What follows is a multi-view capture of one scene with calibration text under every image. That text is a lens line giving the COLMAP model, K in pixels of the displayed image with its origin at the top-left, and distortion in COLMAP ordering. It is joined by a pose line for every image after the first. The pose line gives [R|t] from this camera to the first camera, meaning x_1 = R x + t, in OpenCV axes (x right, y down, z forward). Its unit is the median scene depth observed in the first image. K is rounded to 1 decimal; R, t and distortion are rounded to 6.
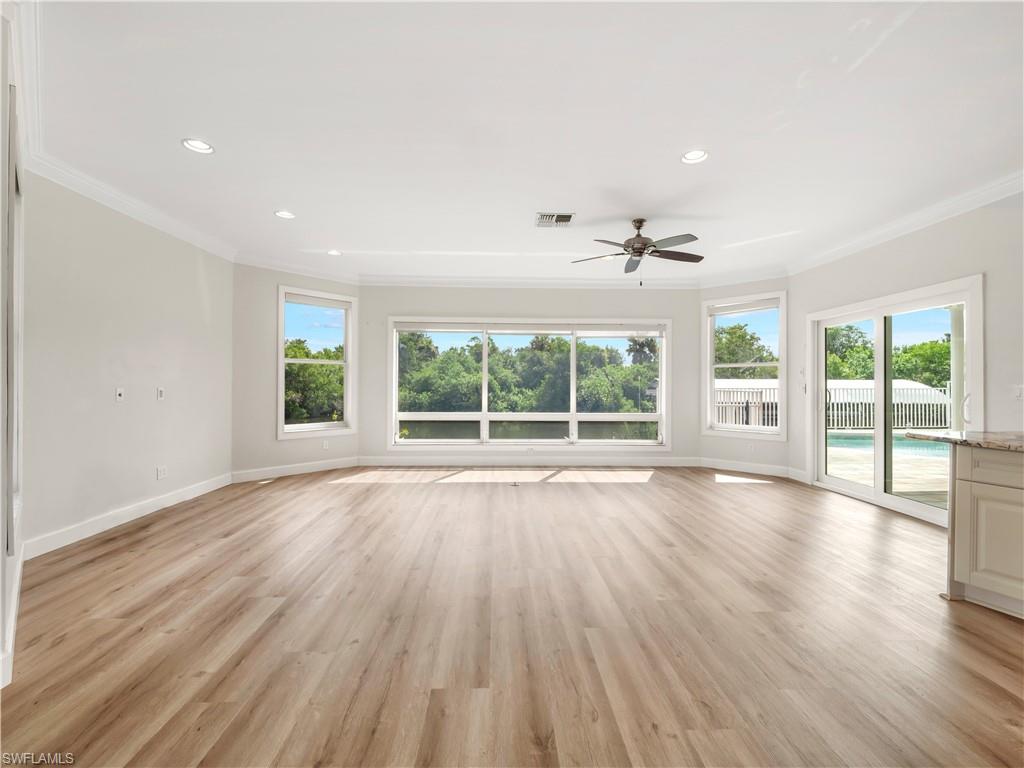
lens RADIAL K [[437.7, 0, 510.4], [0, 437.7, 380.4], [0, 0, 1]] dist [-0.000385, -0.000569]
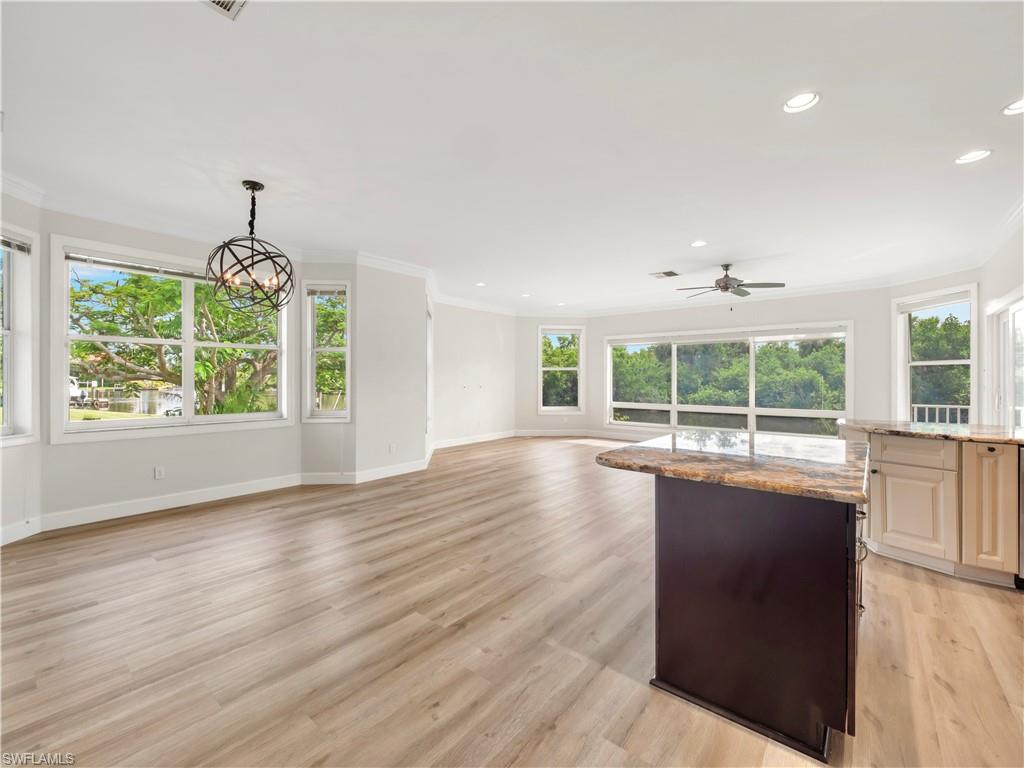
lens RADIAL K [[433.1, 0, 509.0], [0, 433.1, 378.9], [0, 0, 1]] dist [0.025837, -0.000103]
pose [[0.754305, -0.003548, -0.656515, 0.442576], [0.005015, 0.999987, 0.000358, -0.005651], [0.656505, -0.003563, 0.754313, -0.319428]]
